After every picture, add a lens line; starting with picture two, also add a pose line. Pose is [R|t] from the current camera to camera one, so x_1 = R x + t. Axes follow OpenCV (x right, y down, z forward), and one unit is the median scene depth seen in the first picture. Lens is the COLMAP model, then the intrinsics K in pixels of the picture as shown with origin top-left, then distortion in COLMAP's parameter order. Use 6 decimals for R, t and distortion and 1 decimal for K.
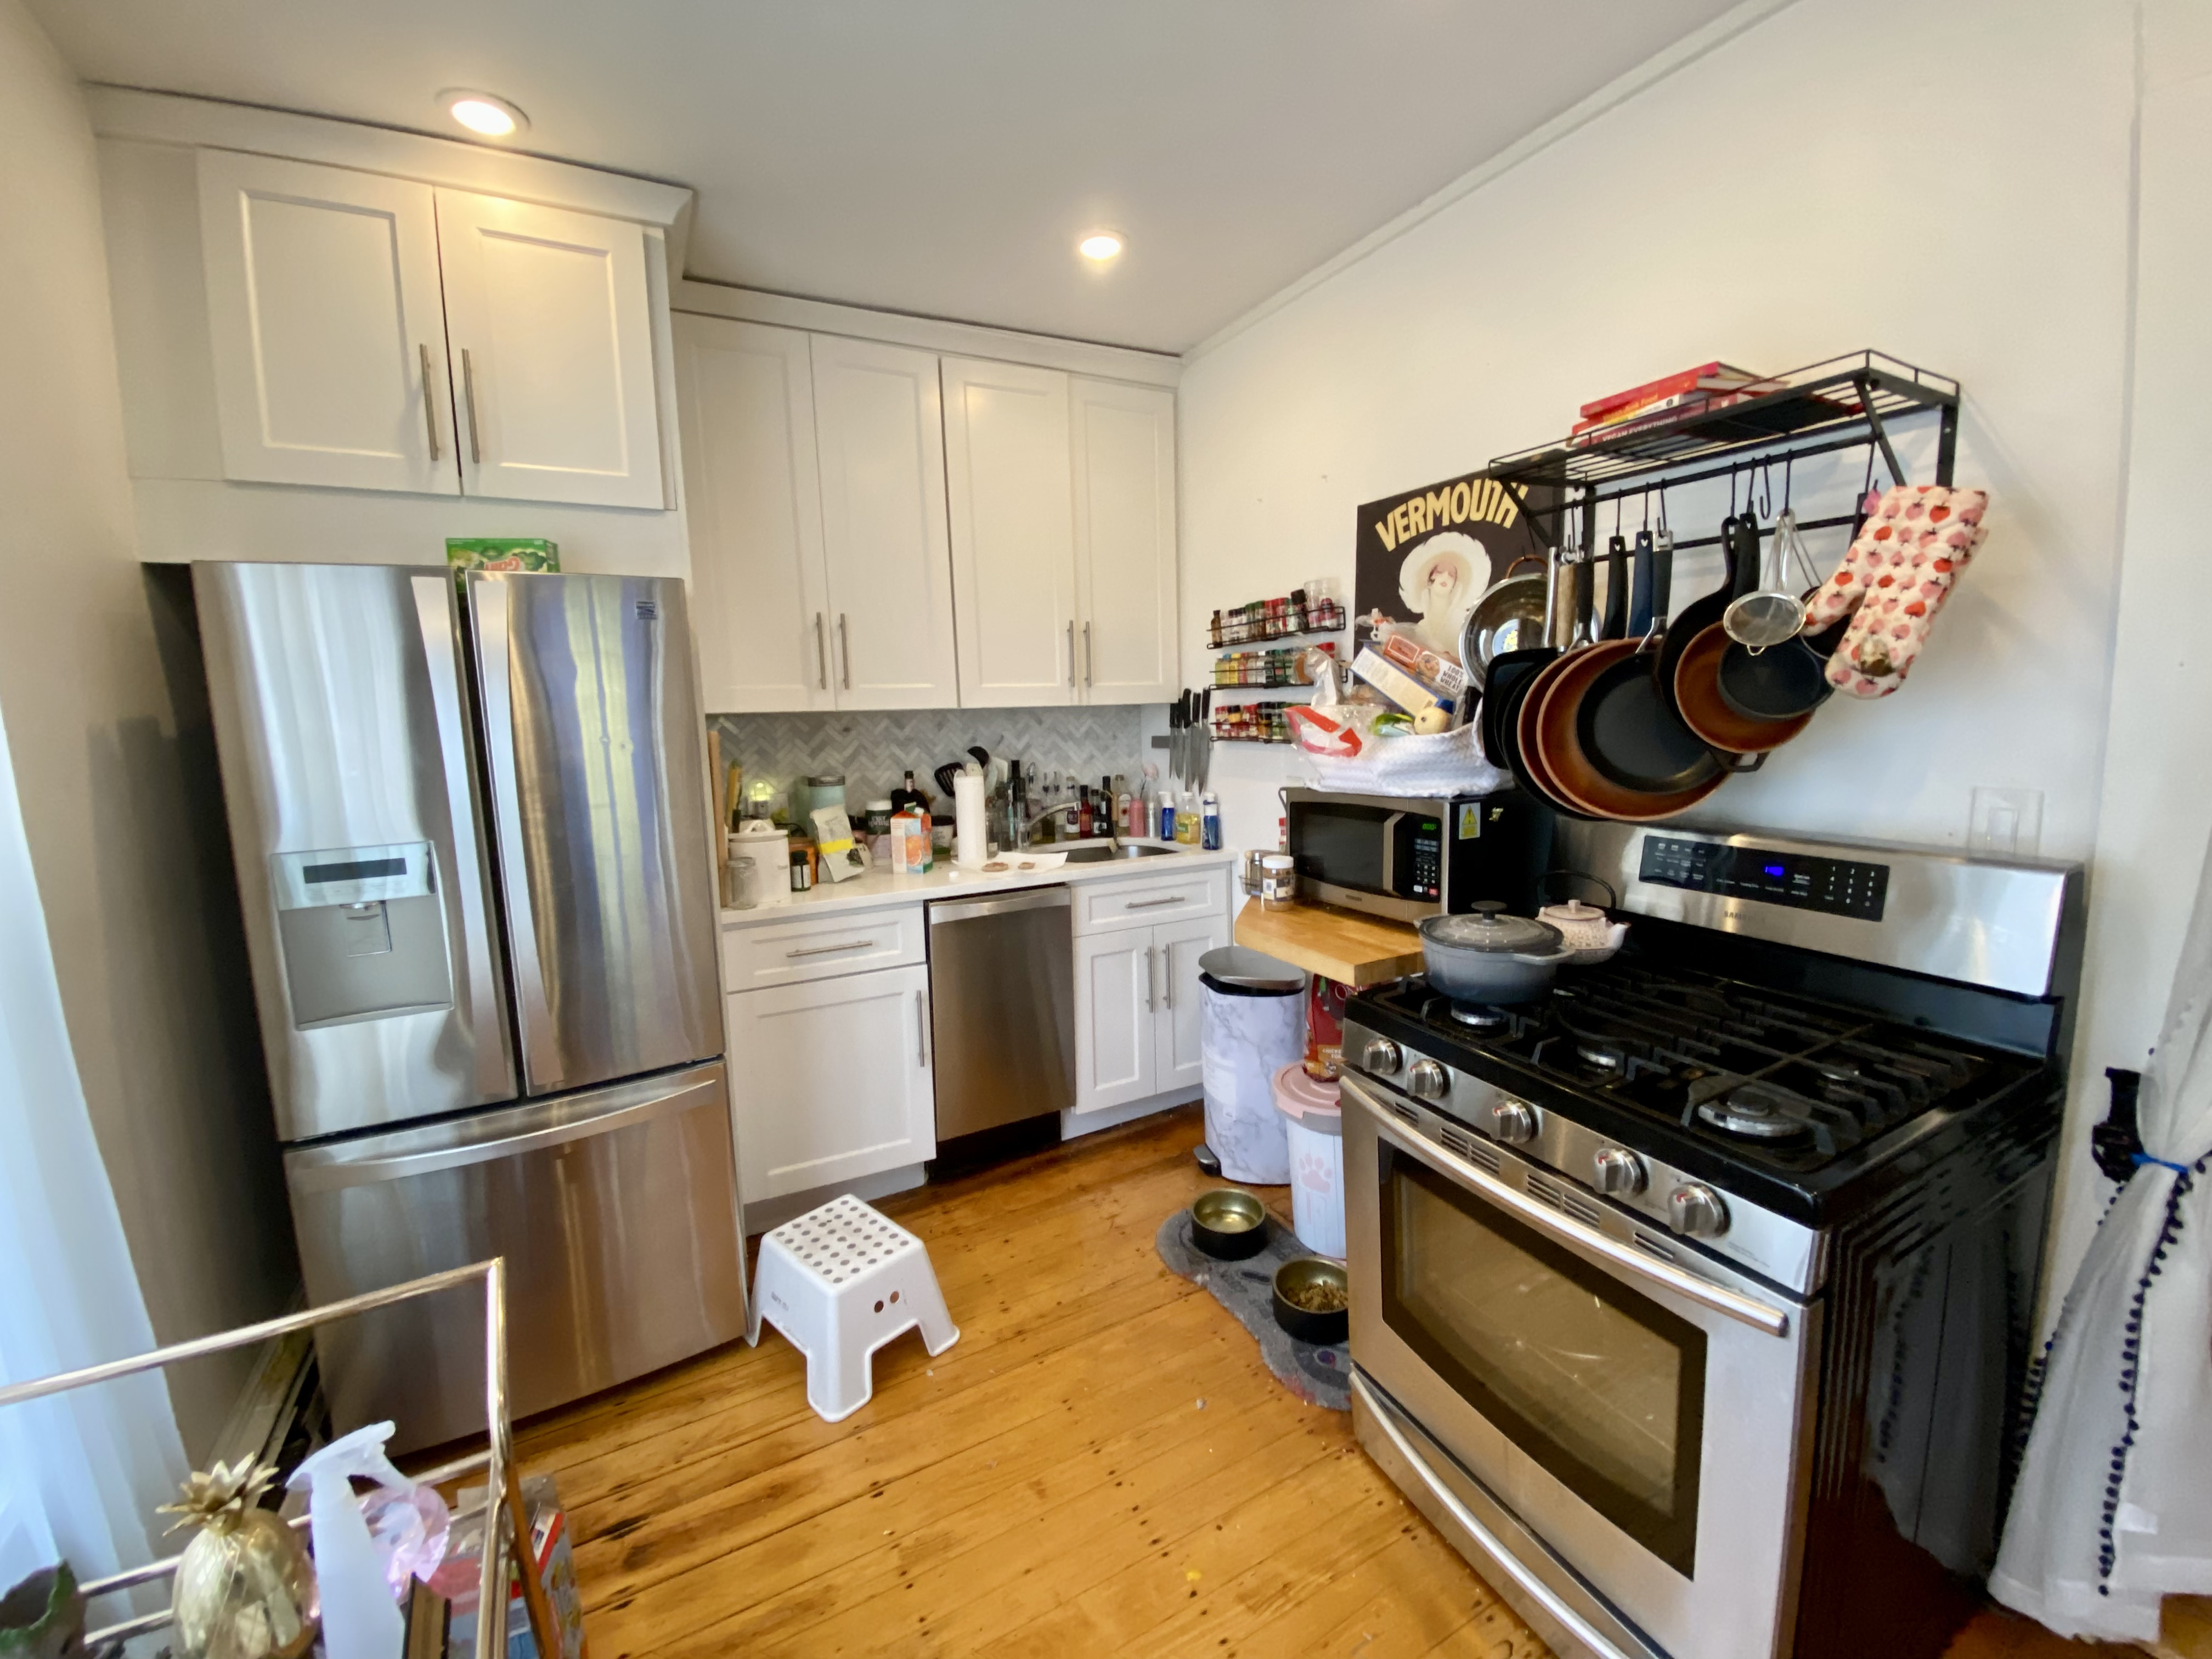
lens RADIAL K [[899.0, 0, 1108.1], [0, 899.0, 814.6], [0, 0, 1]] dist [0.062564, -0.047093]
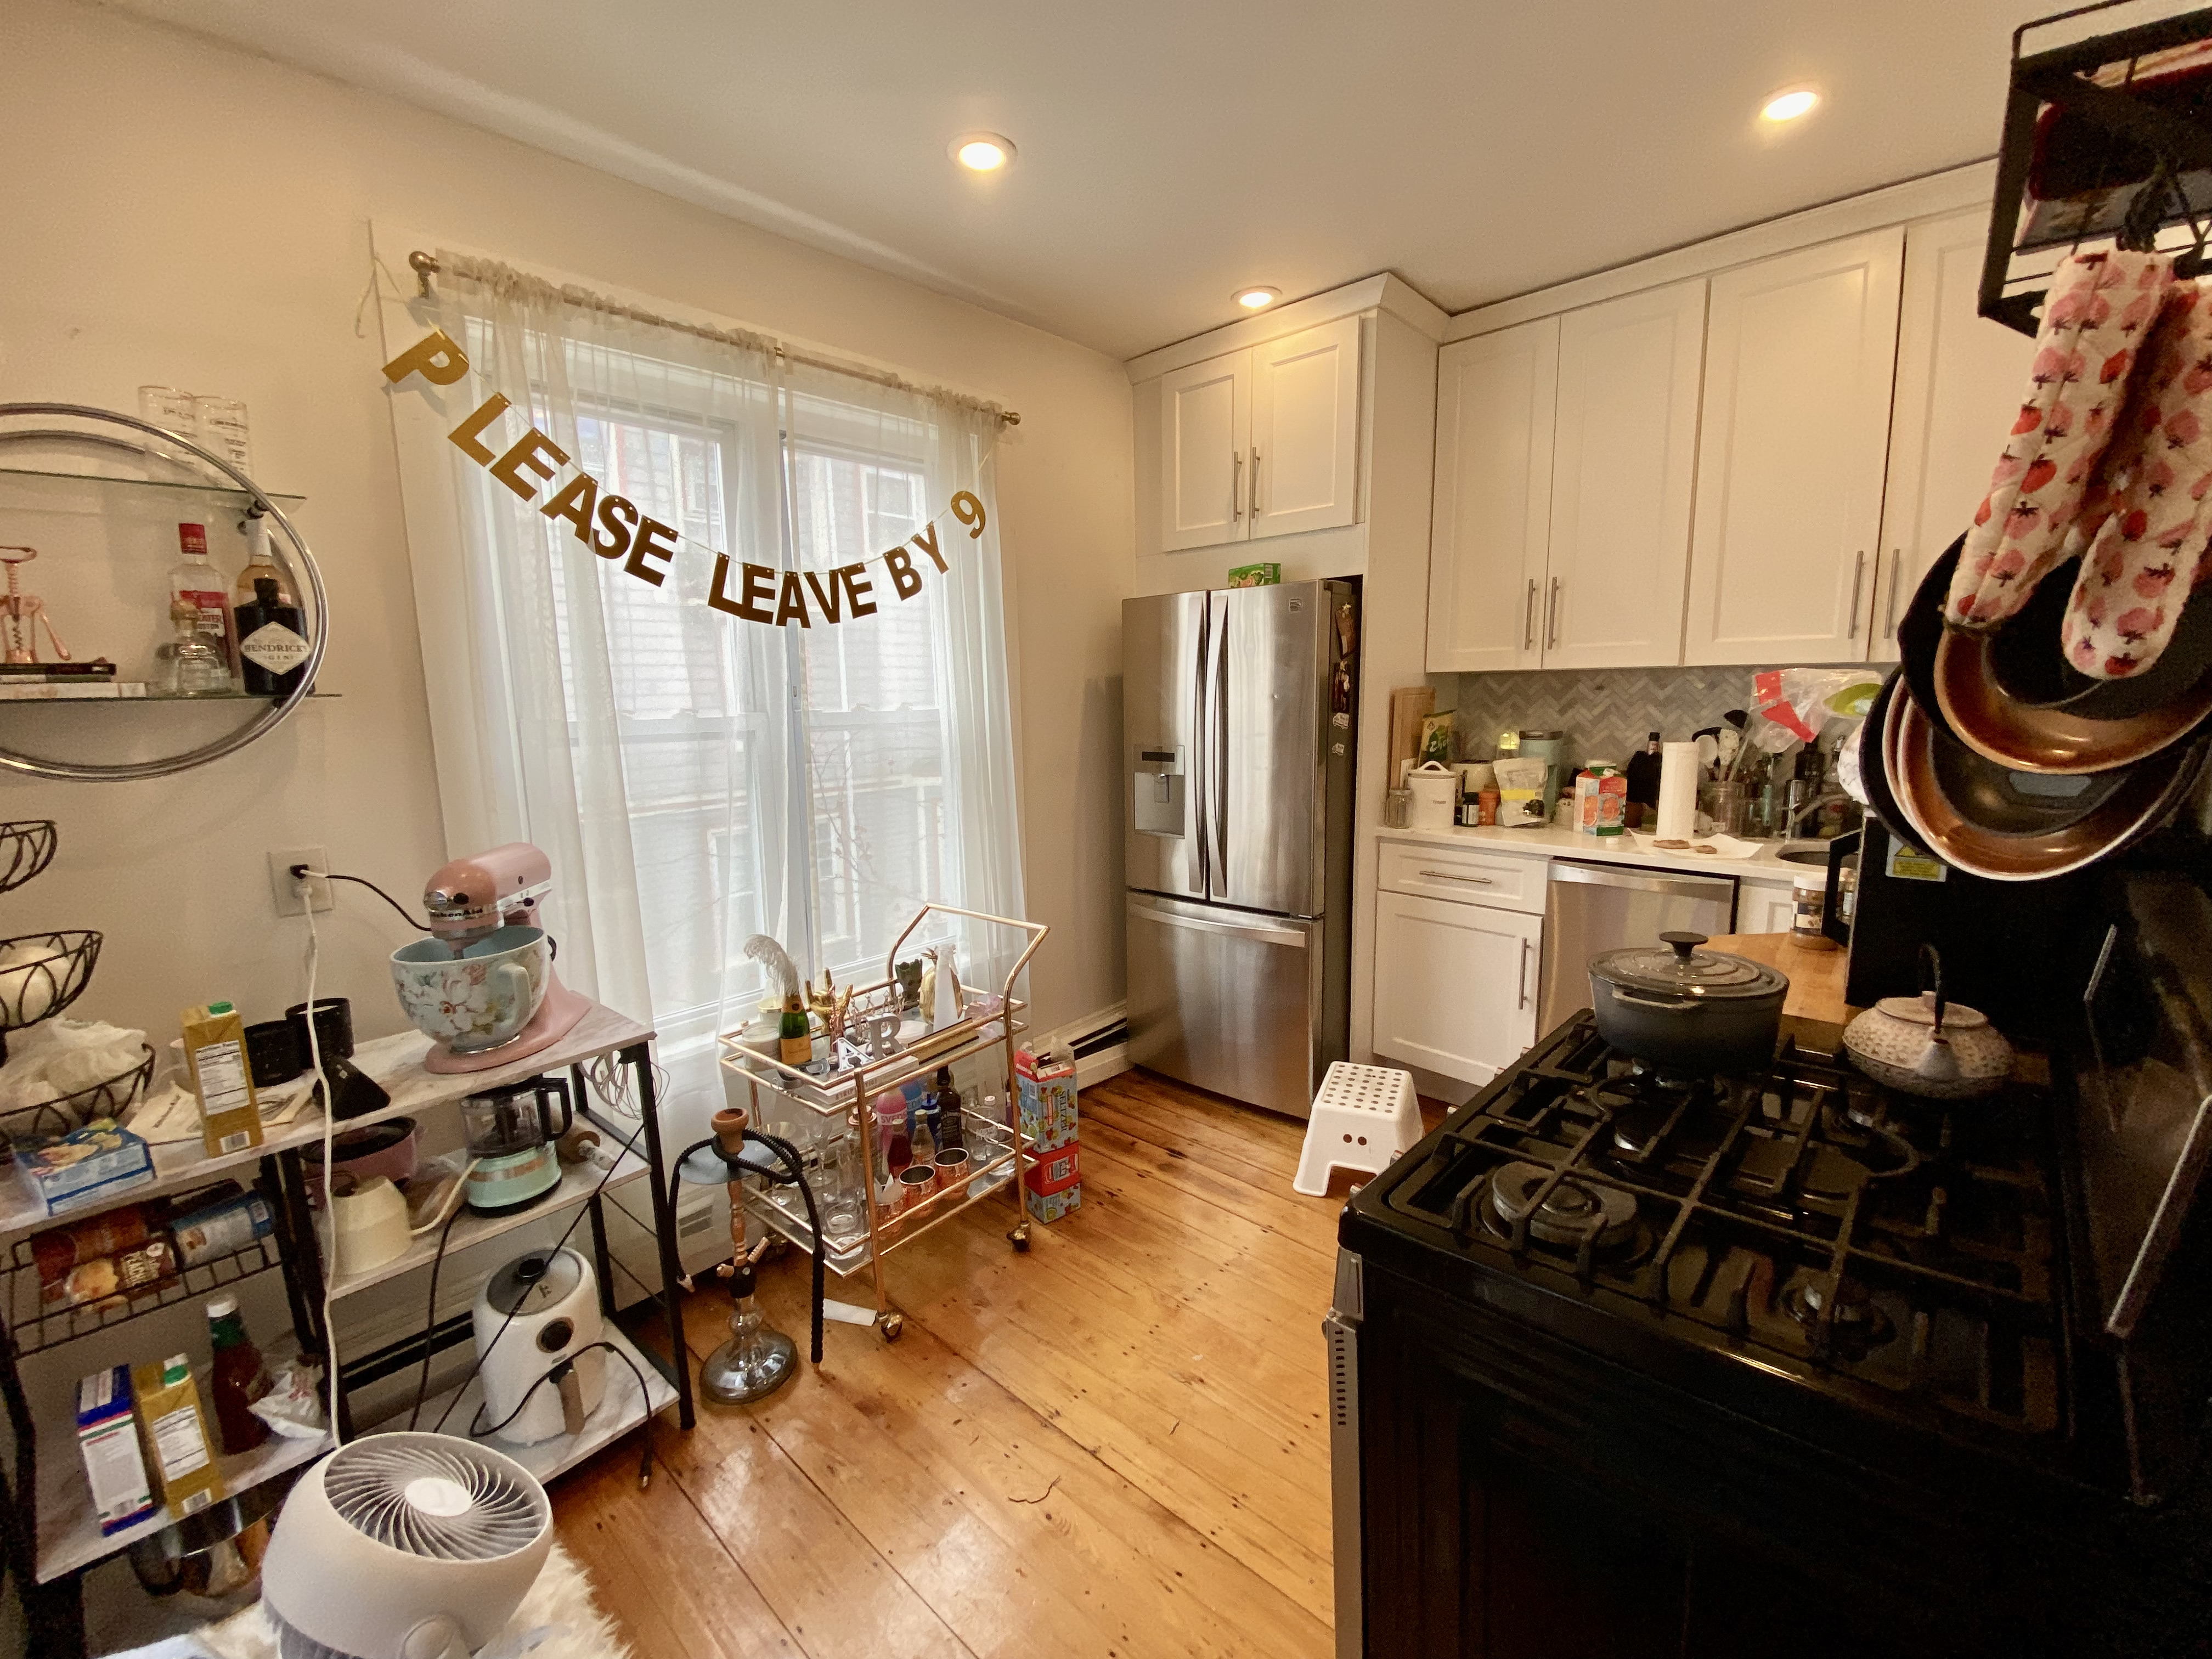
lens RADIAL K [[899.0, 0, 1108.1], [0, 899.0, 814.6], [0, 0, 1]] dist [0.062564, -0.047093]
pose [[0.349350, 0.156438, -0.923841, 0.530090], [-0.104349, 0.986327, 0.127559, -0.029617], [0.931164, 0.051839, 0.360897, 0.140191]]
